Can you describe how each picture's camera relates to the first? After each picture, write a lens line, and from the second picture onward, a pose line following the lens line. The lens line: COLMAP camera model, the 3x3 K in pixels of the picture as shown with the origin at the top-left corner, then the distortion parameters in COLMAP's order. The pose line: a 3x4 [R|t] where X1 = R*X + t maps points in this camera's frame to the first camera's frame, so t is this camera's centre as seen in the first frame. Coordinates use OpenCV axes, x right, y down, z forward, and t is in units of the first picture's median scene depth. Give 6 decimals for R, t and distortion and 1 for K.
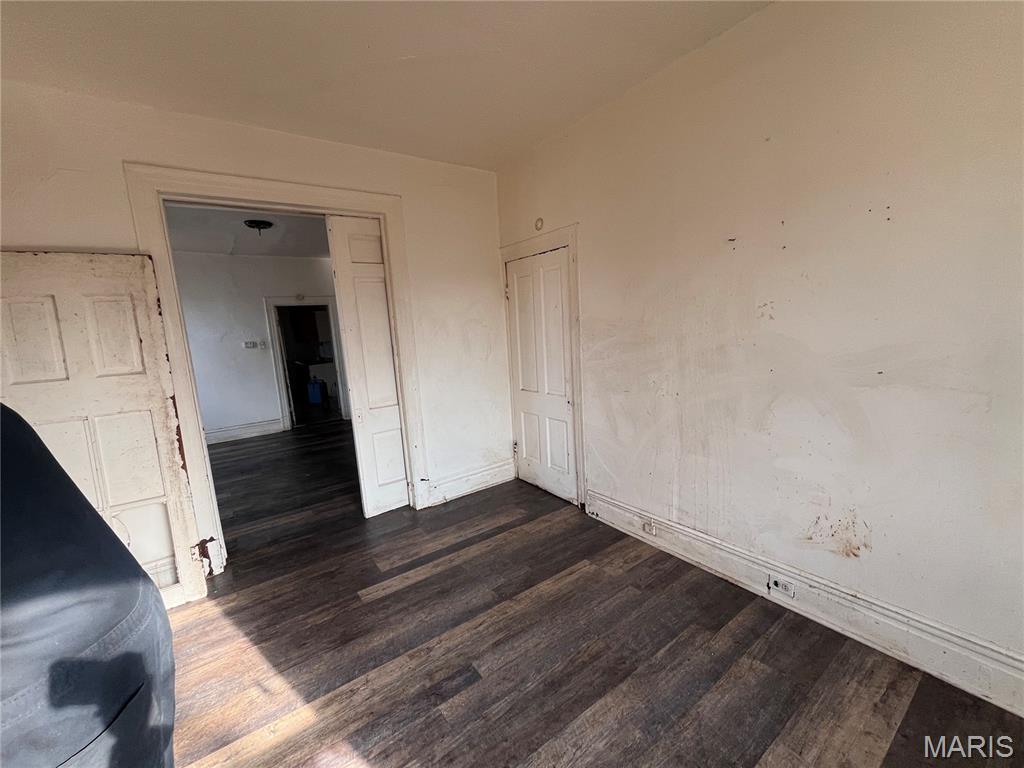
lens RADIAL K [[415.9, 0, 508.3], [0, 415.9, 381.6], [0, 0, 1]] dist [-0.004250, 0.001187]
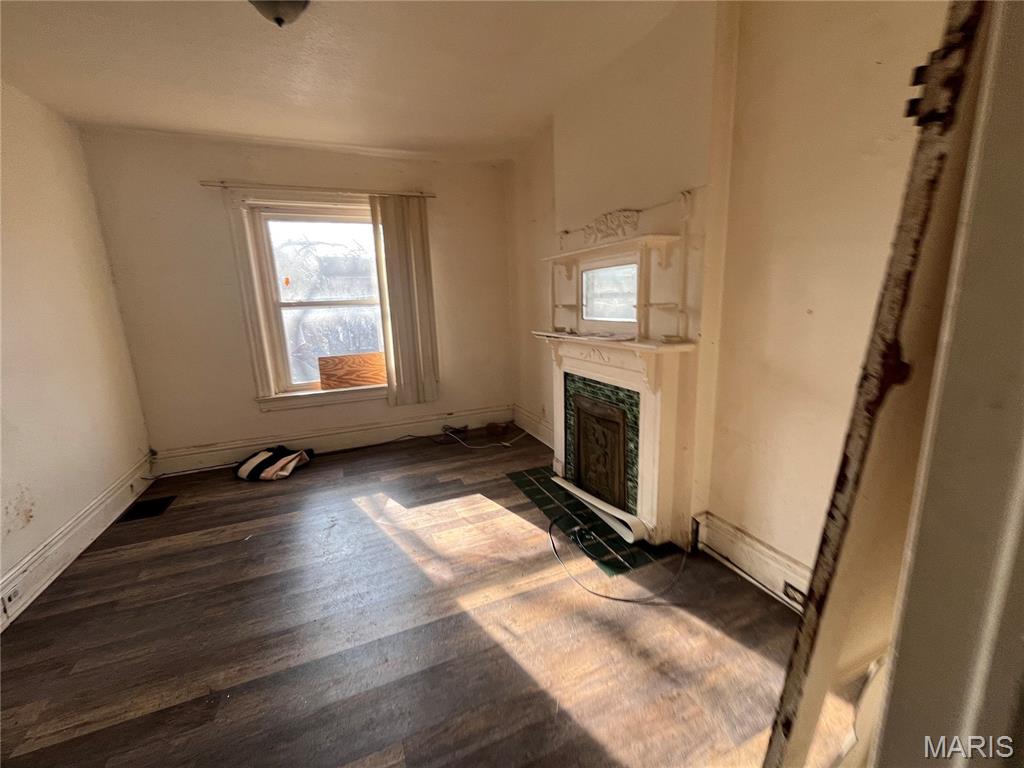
lens RADIAL K [[415.9, 0, 512.2], [0, 415.9, 382.0], [0, 0, 1]] dist [-0.004250, 0.001187]
pose [[-0.973703, 0.054797, 0.221132, -0.862219], [0.123876, 0.941958, 0.312042, -0.170072], [-0.191198, 0.331229, -0.923975, 1.750092]]
